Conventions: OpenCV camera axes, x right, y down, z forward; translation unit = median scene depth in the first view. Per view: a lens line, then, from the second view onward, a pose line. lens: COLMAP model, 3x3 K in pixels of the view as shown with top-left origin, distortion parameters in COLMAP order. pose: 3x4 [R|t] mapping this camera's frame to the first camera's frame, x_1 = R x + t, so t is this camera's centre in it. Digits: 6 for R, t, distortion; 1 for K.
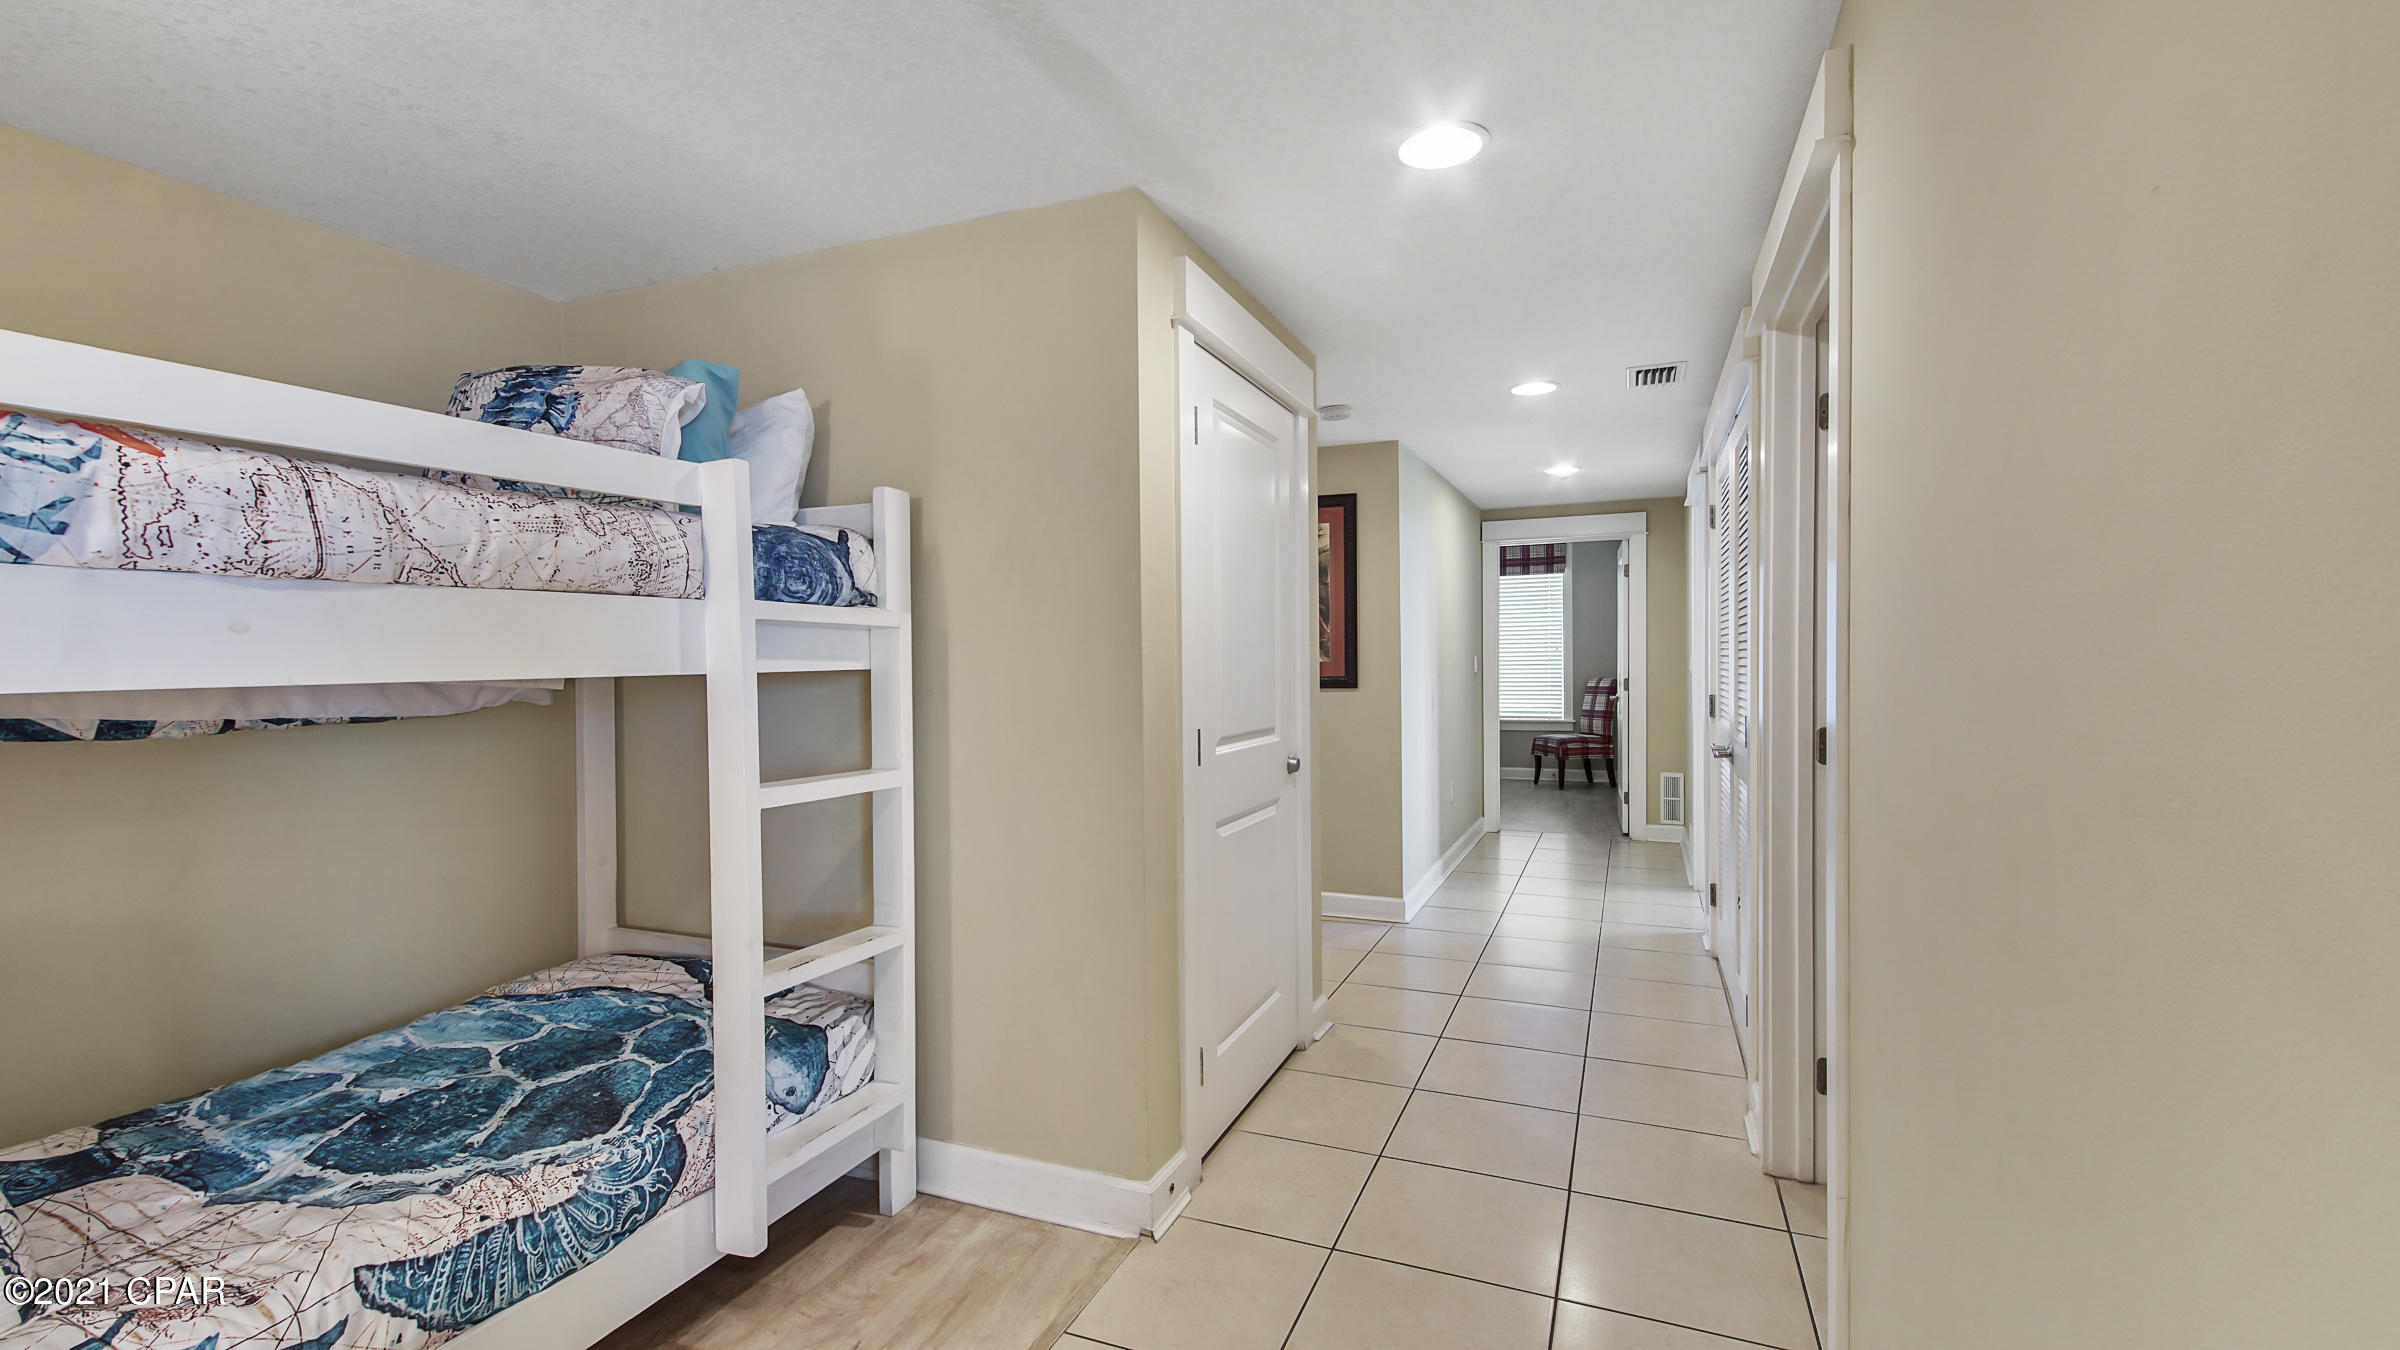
lens RADIAL K [[1049.3, 0, 1186.8], [0, 1049.3, 681.7], [0, 0, 1]] dist [0.036285, -0.022203]
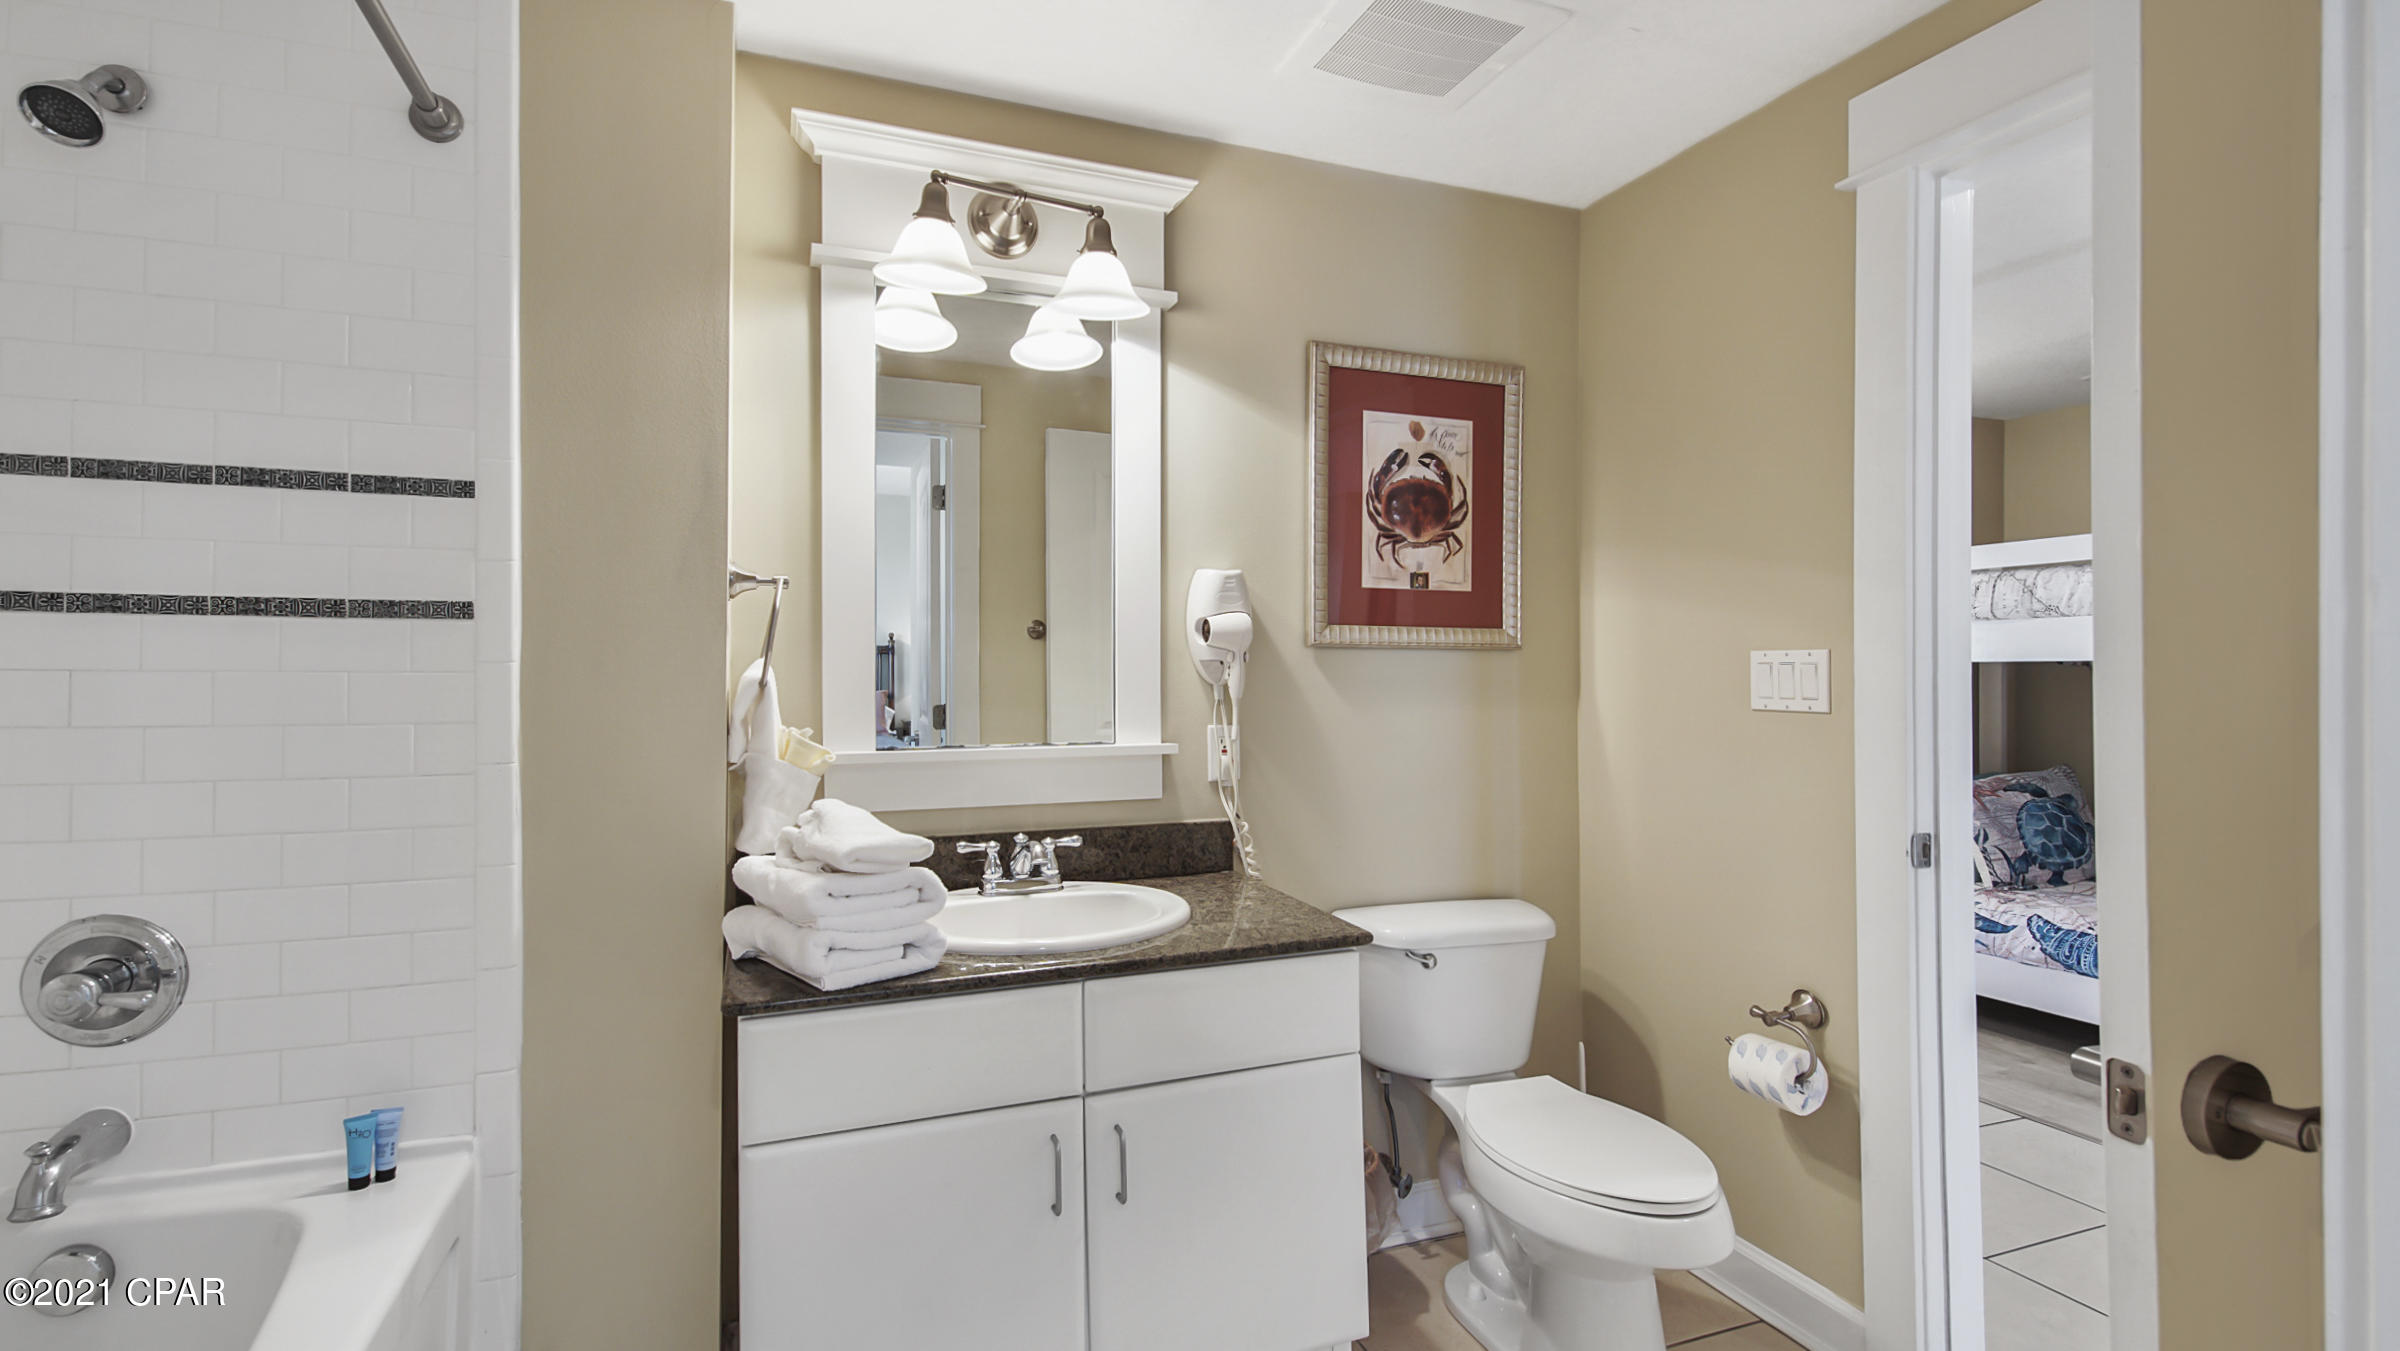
lens RADIAL K [[1049.3, 0, 1186.8], [0, 1049.3, 682.2], [0, 0, 1]] dist [0.036285, -0.022203]
pose [[-0.723489, 0.025684, -0.689858, 1.714811], [0.004466, 0.999461, 0.032527, -0.029218], [0.690321, 0.020452, -0.723214, 1.113690]]
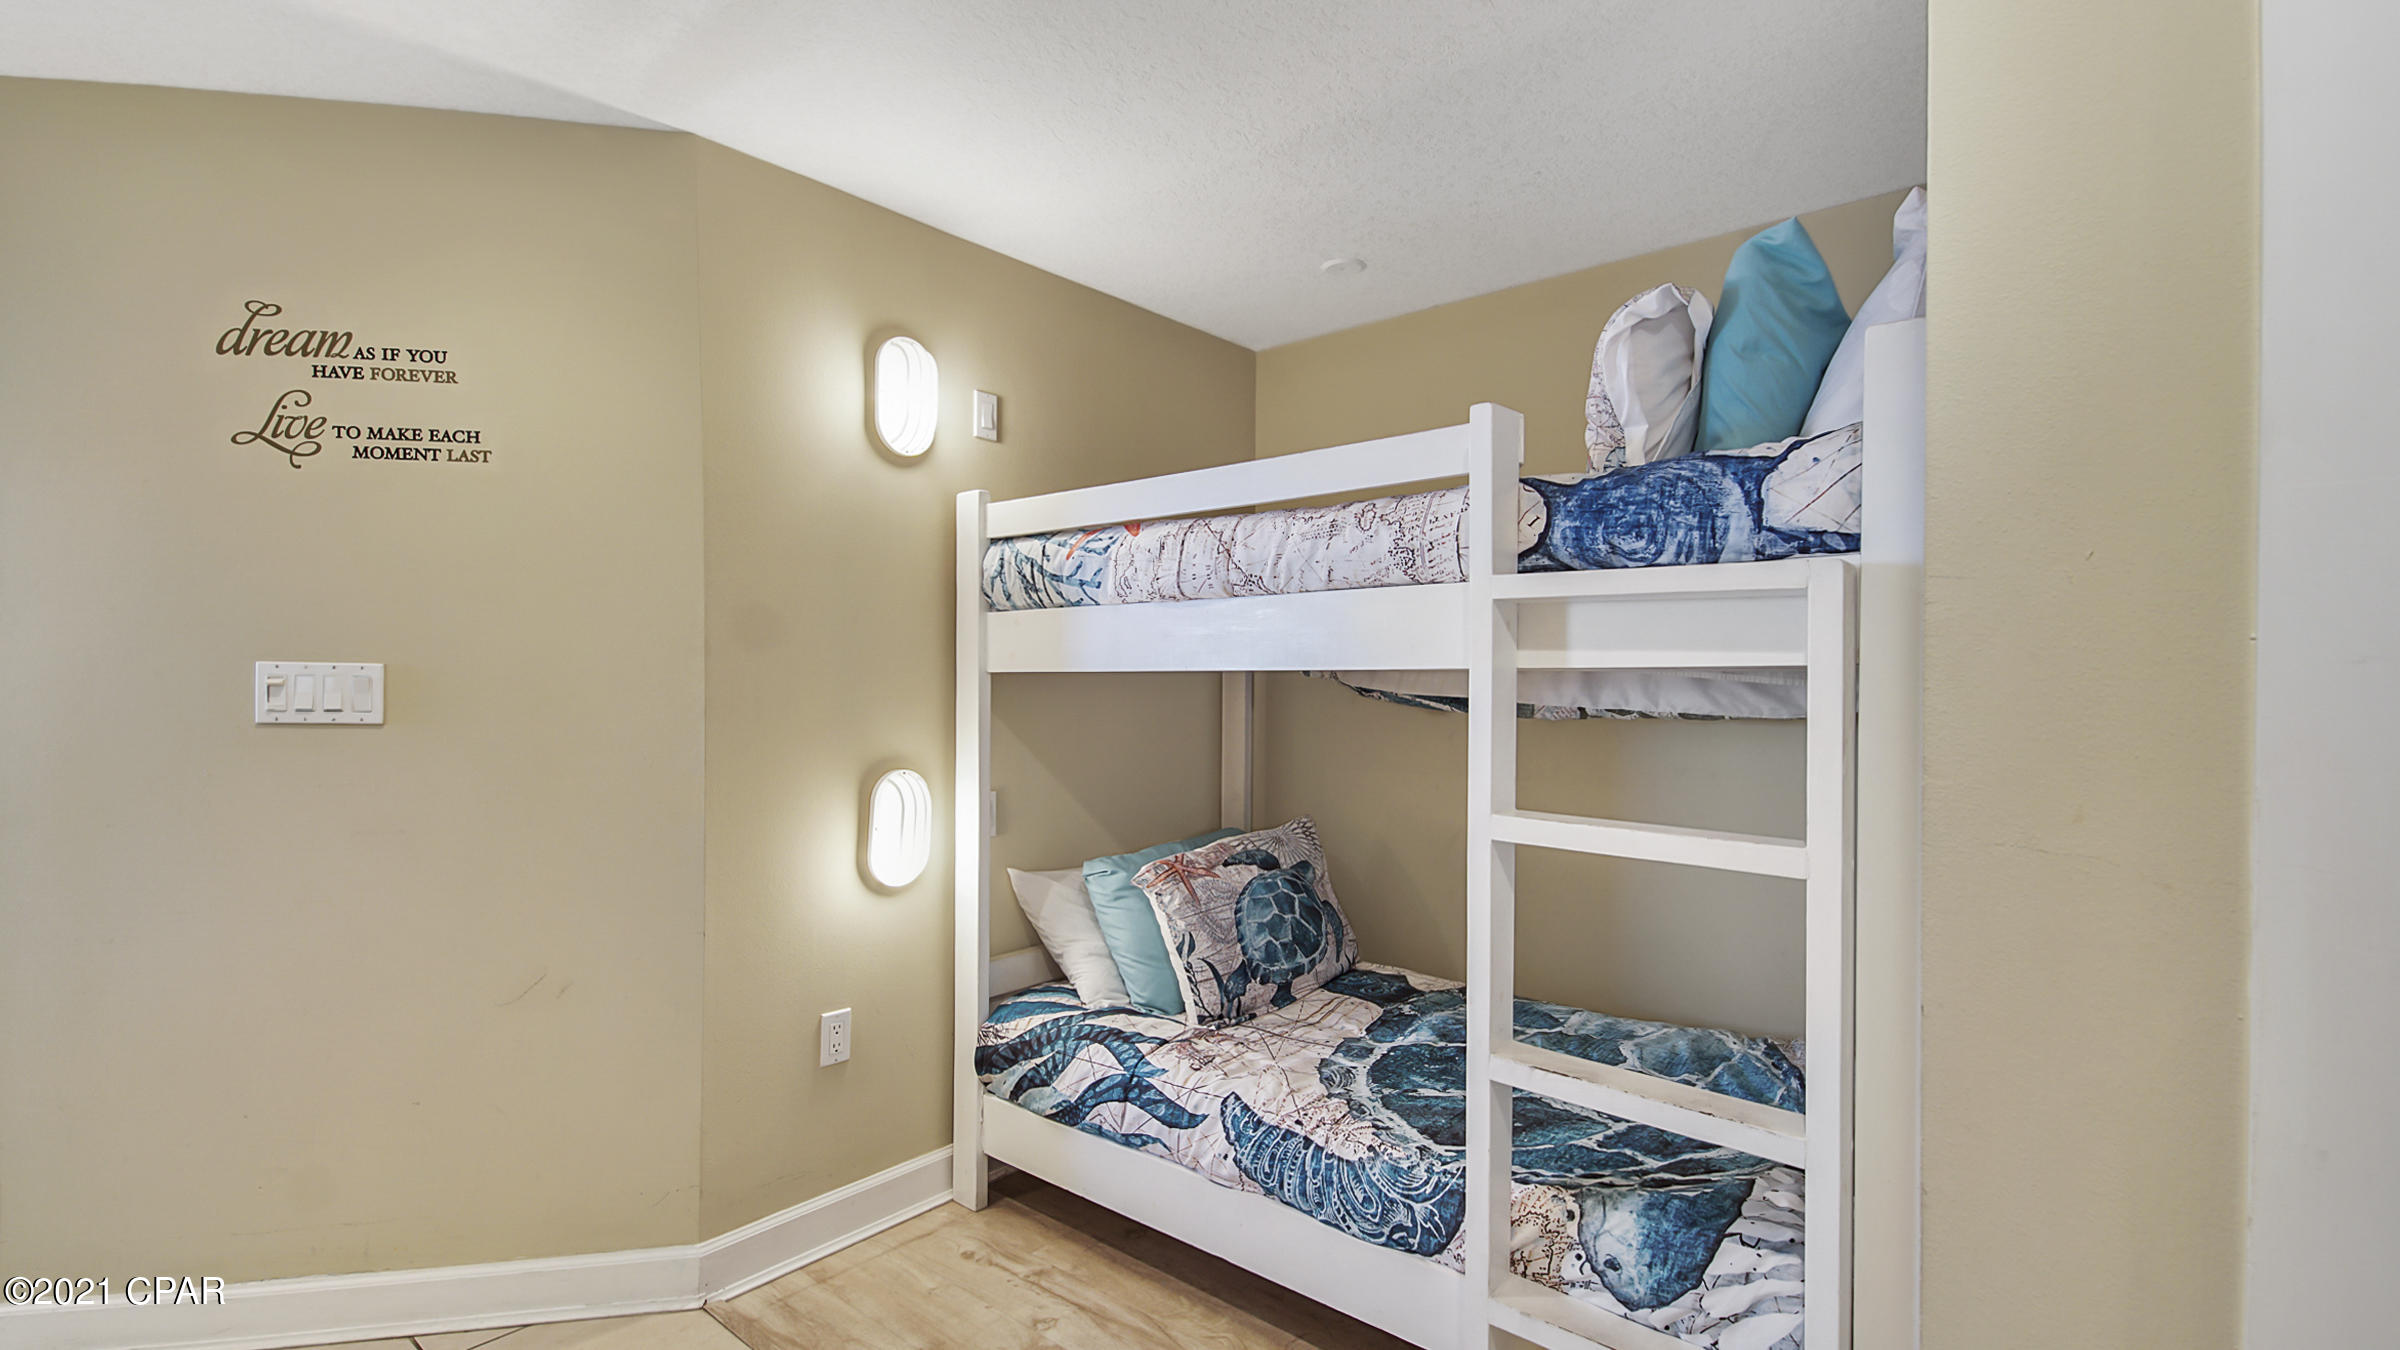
lens RADIAL K [[1049.3, 0, 1186.8], [0, 1049.3, 681.7], [0, 0, 1]] dist [0.036285, -0.022203]
pose [[-0.295311, 0.011076, -0.955337, 0.437190], [-0.025088, 0.999498, 0.019343, -0.006963], [0.955072, 0.029680, -0.294885, 1.067579]]
